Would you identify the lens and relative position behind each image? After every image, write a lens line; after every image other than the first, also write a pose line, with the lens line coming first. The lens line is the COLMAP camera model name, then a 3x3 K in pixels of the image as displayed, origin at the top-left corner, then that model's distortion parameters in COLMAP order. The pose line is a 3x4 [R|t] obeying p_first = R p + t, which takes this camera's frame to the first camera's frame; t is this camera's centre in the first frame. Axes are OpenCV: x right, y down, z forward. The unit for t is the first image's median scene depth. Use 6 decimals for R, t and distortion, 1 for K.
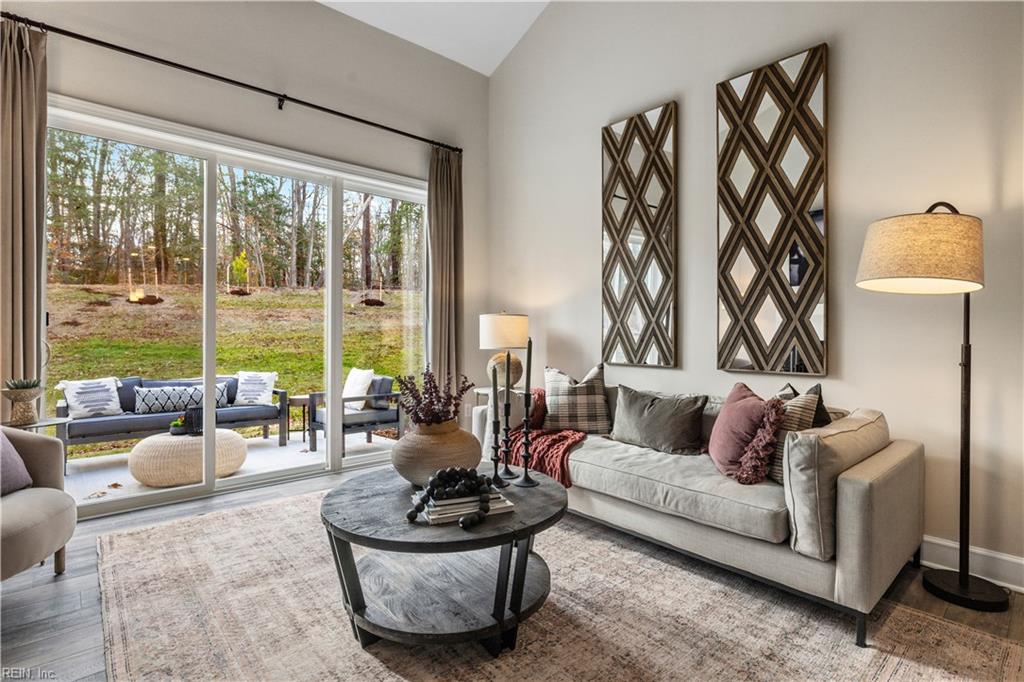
lens RADIAL K [[502.5, 0, 506.7], [0, 502.5, 335.8], [0, 0, 1]] dist [-0.000318, -0.000398]
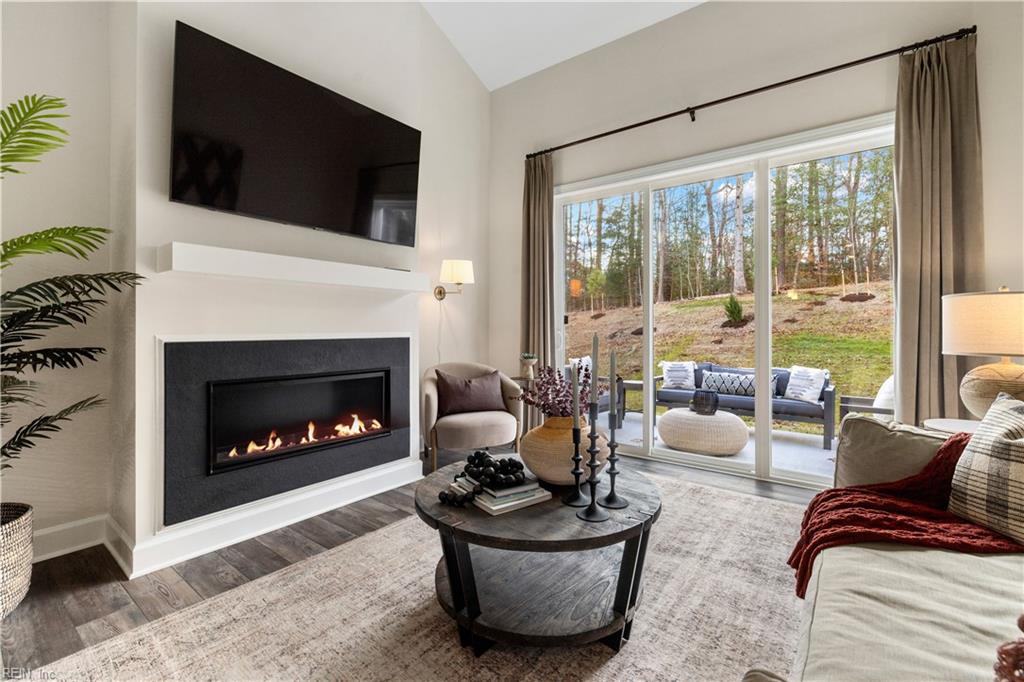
lens RADIAL K [[450.5, 0, 515.0], [0, 450.5, 322.8], [0, 0, 1]] dist [-0.000227, -0.000337]
pose [[0.188471, -0.013887, -0.981981, 0.270193], [-0.004107, 0.999880, -0.014928, 0.000036], [0.982070, 0.006846, 0.188391, 0.280724]]
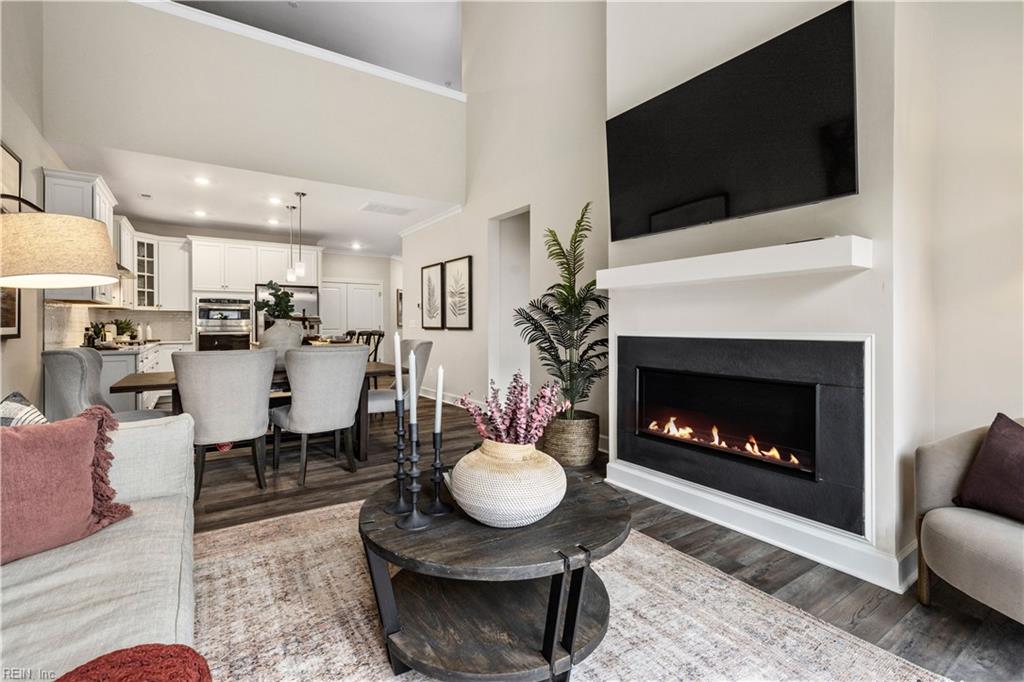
lens RADIAL K [[450.5, 0, 508.0], [0, 450.5, 336.9], [0, 0, 1]] dist [-0.000227, -0.000337]
pose [[-0.991185, -0.004598, 0.132405, -0.069376], [-0.000422, 0.999502, 0.031547, -0.003942], [-0.132484, 0.031213, -0.990694, 0.614740]]
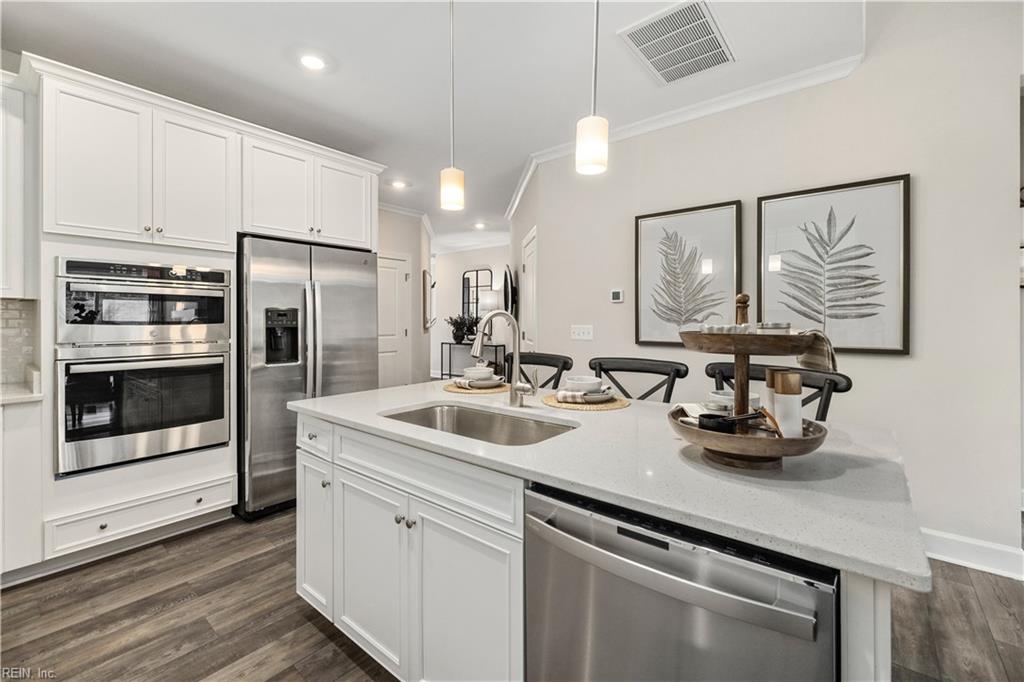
lens RADIAL K [[450.5, 0, 513.9], [0, 450.5, 326.7], [0, 0, 1]] dist [-0.000227, -0.000337]
pose [[-0.990053, -0.003594, -0.140651, 0.590756], [-0.006119, 0.999828, 0.017522, -0.020085], [0.140564, 0.018208, -0.989904, -0.041913]]
